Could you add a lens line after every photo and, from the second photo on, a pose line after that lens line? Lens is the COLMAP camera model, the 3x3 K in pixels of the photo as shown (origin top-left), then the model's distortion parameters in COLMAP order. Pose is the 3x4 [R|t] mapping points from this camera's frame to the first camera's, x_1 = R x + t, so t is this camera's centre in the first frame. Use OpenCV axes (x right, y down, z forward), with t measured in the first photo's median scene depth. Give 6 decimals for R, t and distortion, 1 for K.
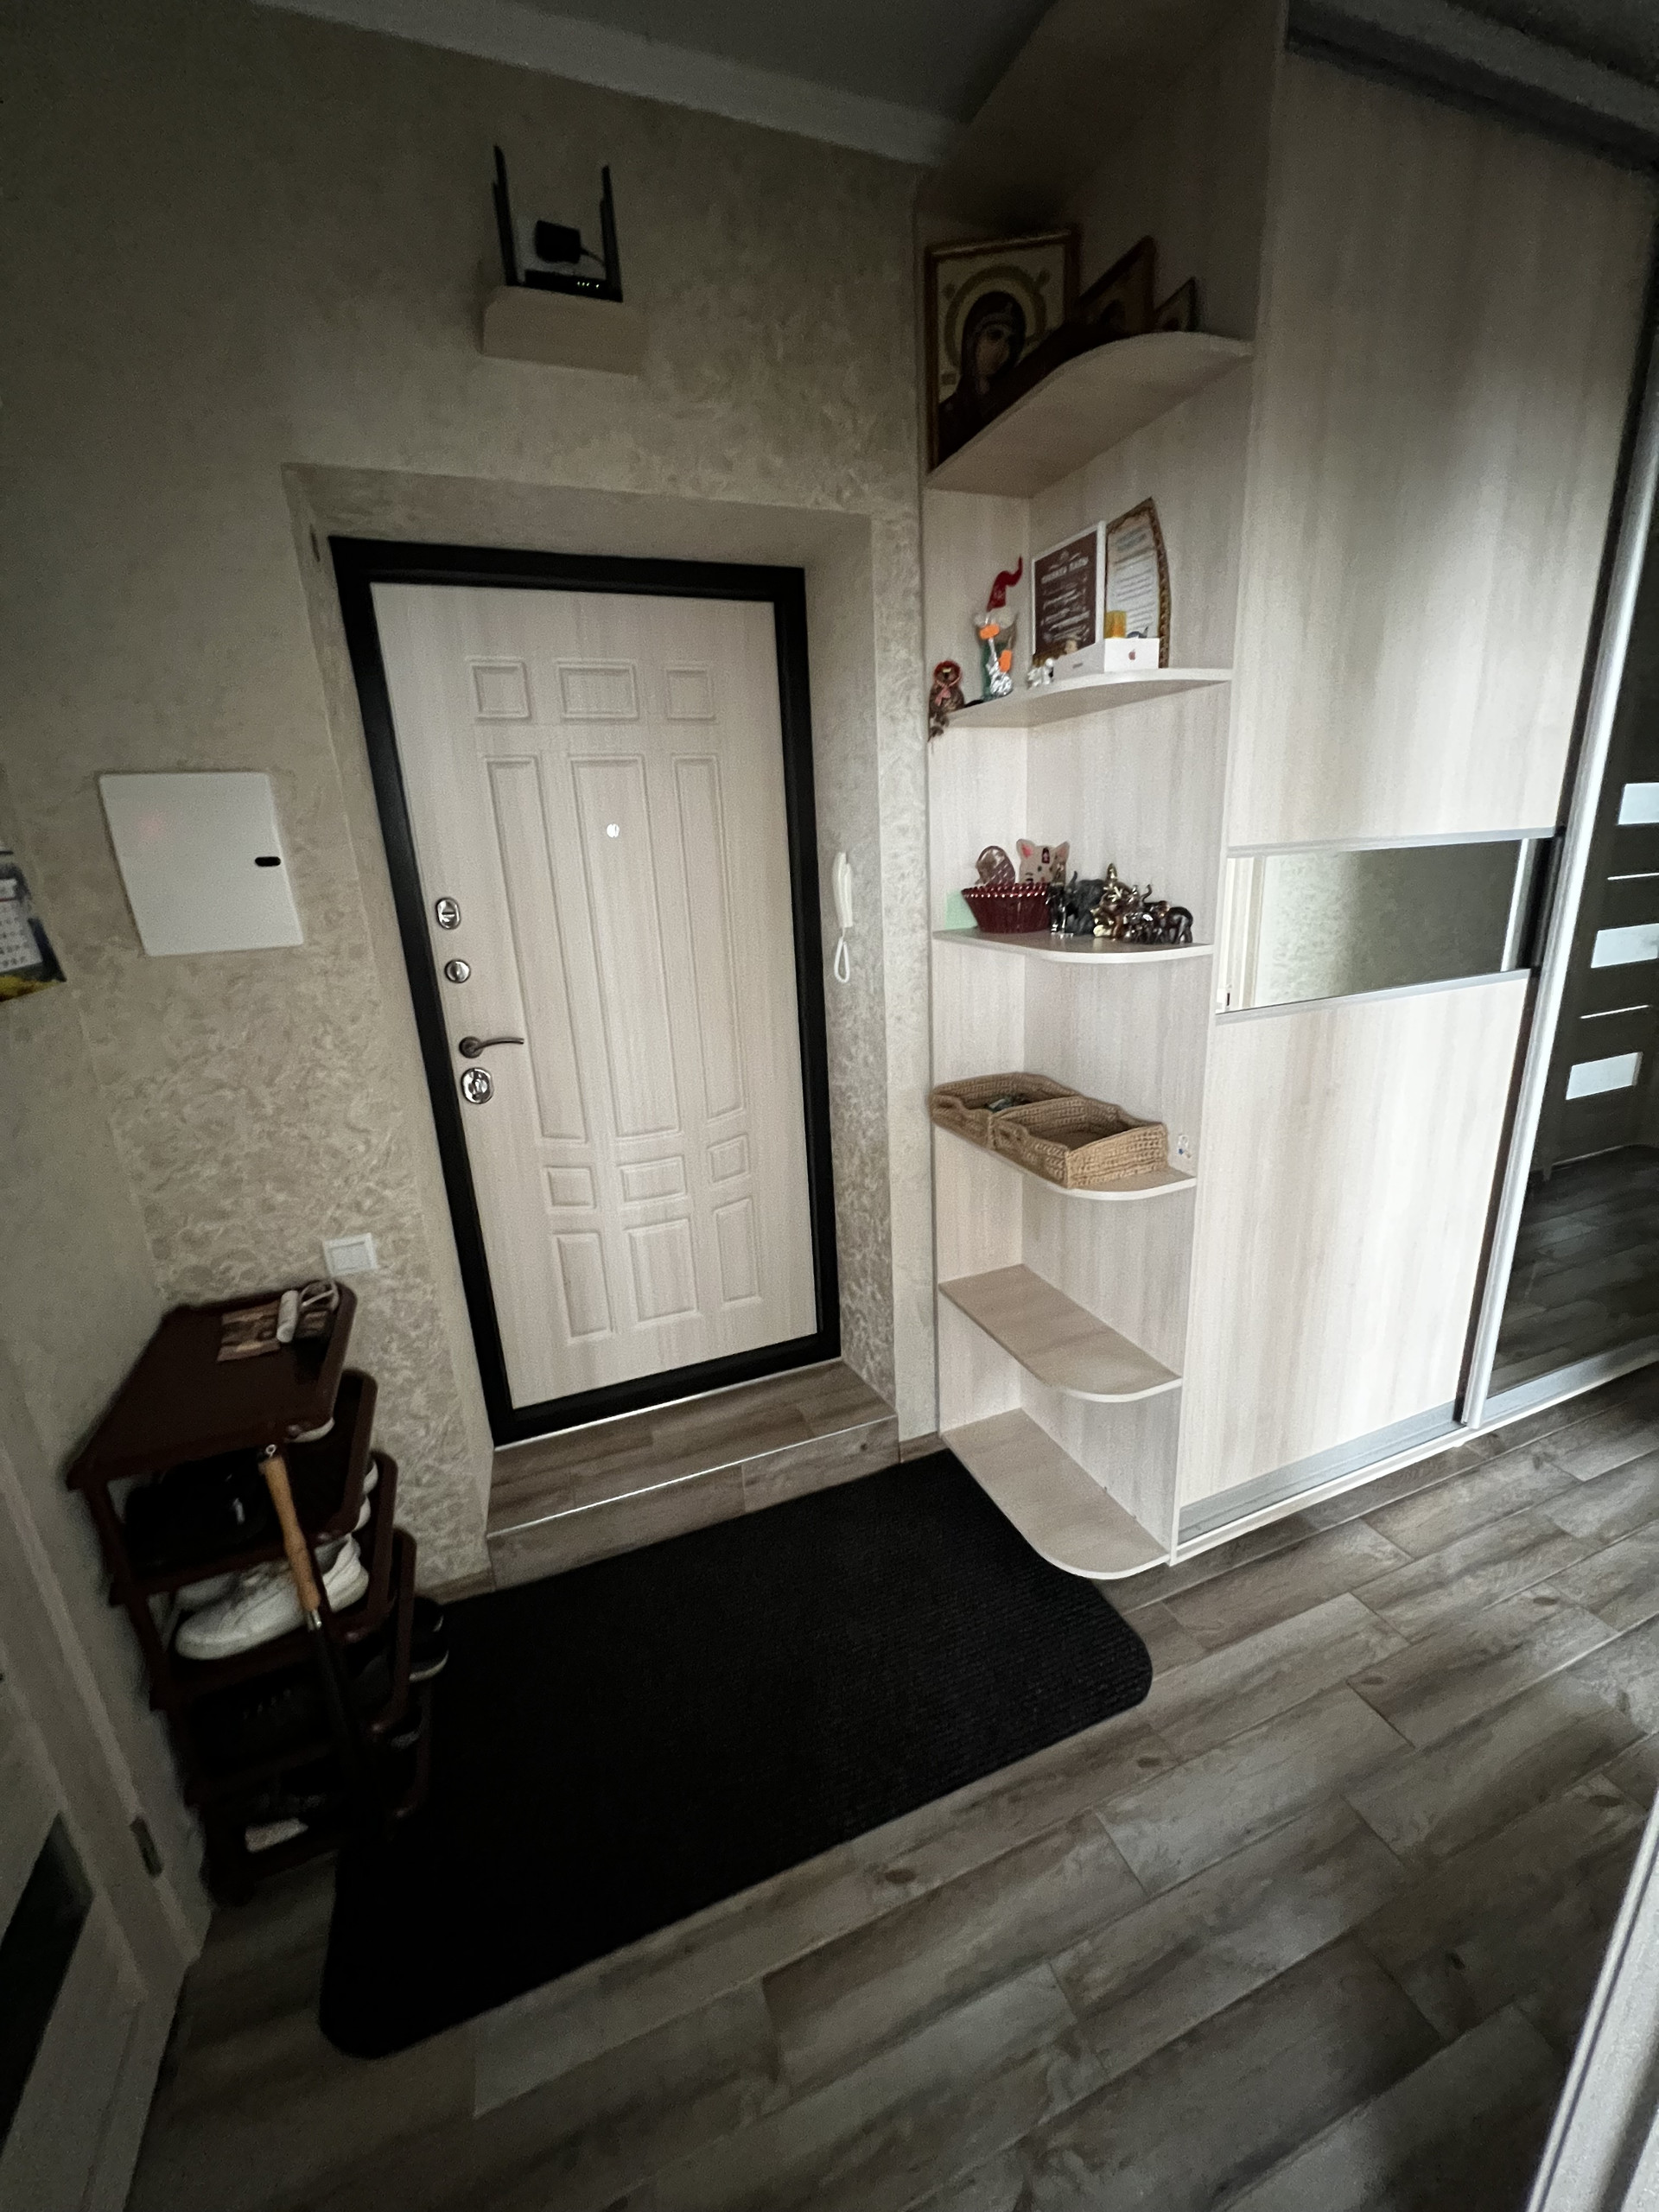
lens RADIAL K [[884.1, 0, 834.6], [0, 884.1, 1109.2], [0, 0, 1]] dist [-0.006160, 0.000793]
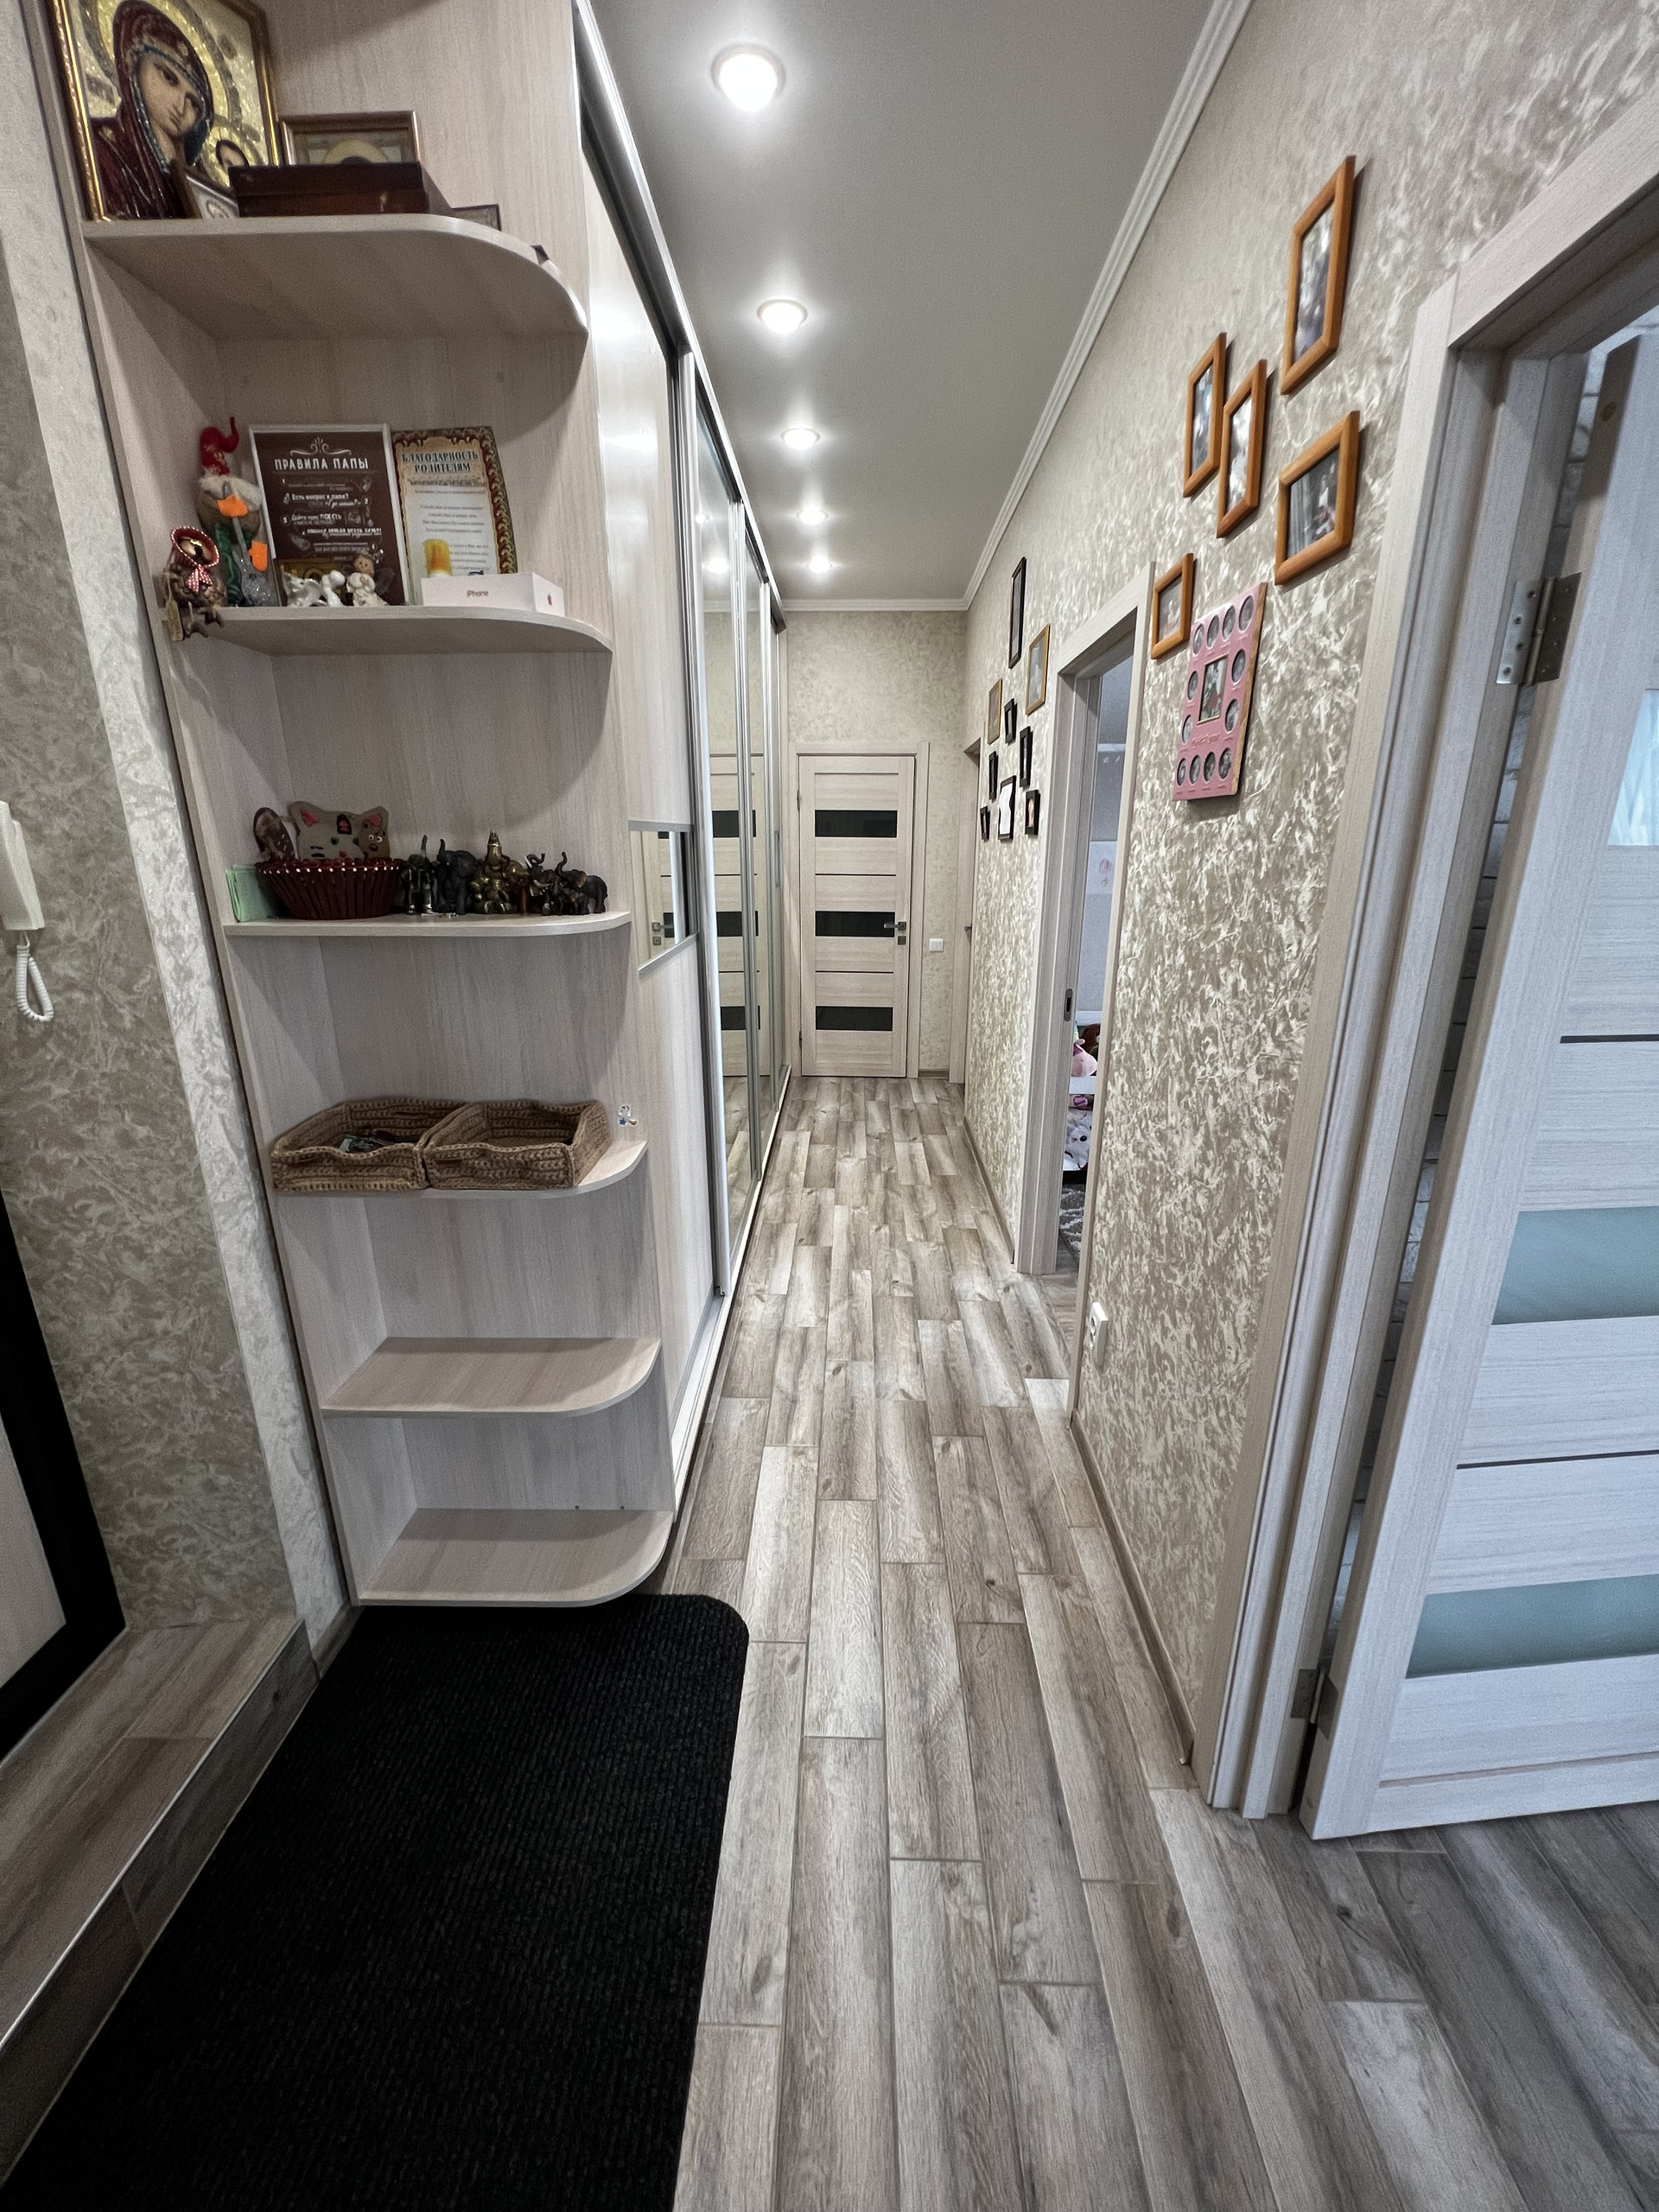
lens RADIAL K [[884.1, 0, 838.6], [0, 884.1, 1106.8], [0, 0, 1]] dist [-0.006160, 0.000793]
pose [[0.391553, -0.226454, 0.891855, -0.430466], [0.252629, 0.958454, 0.132452, -0.041703], [-0.884796, 0.173447, 0.432495, 0.367087]]
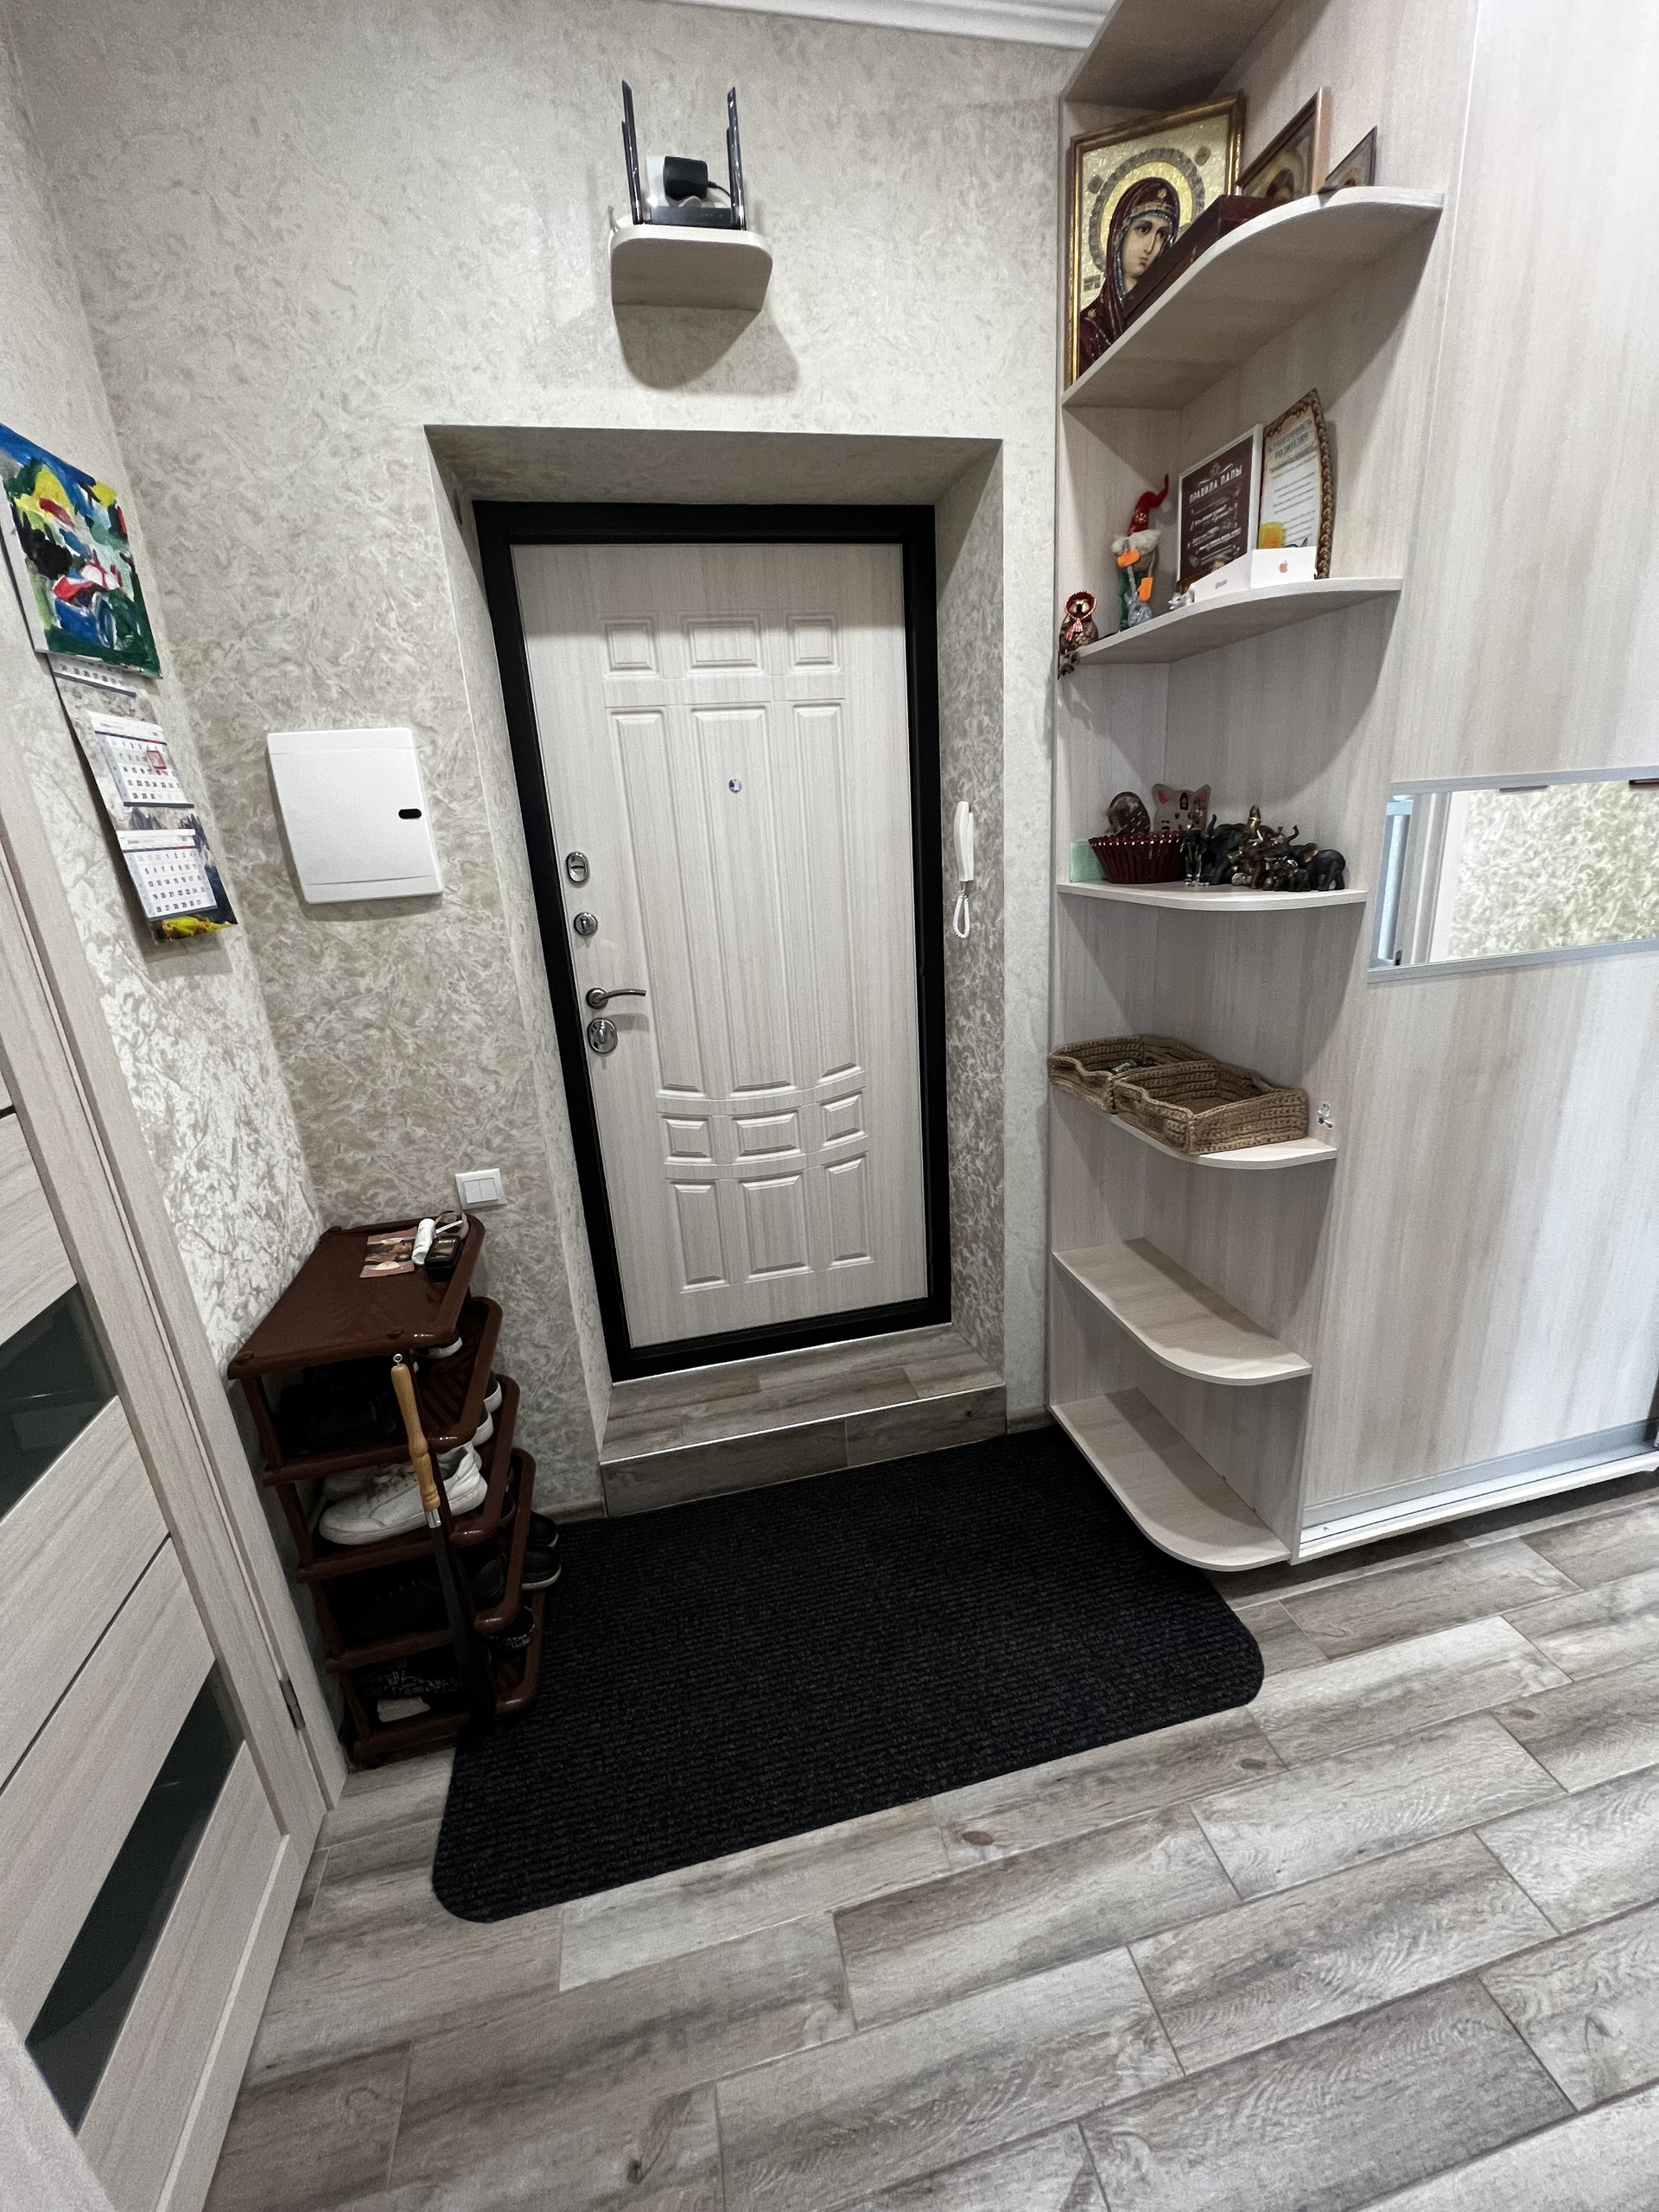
lens RADIAL K [[884.1, 0, 832.4], [0, 884.1, 1108.9], [0, 0, 1]] dist [-0.006160, 0.000793]
pose [[0.987561, 0.034494, -0.153403, 0.032269], [-0.030068, 0.999065, 0.031079, 0.024170], [0.154332, -0.026080, 0.987675, 0.016612]]
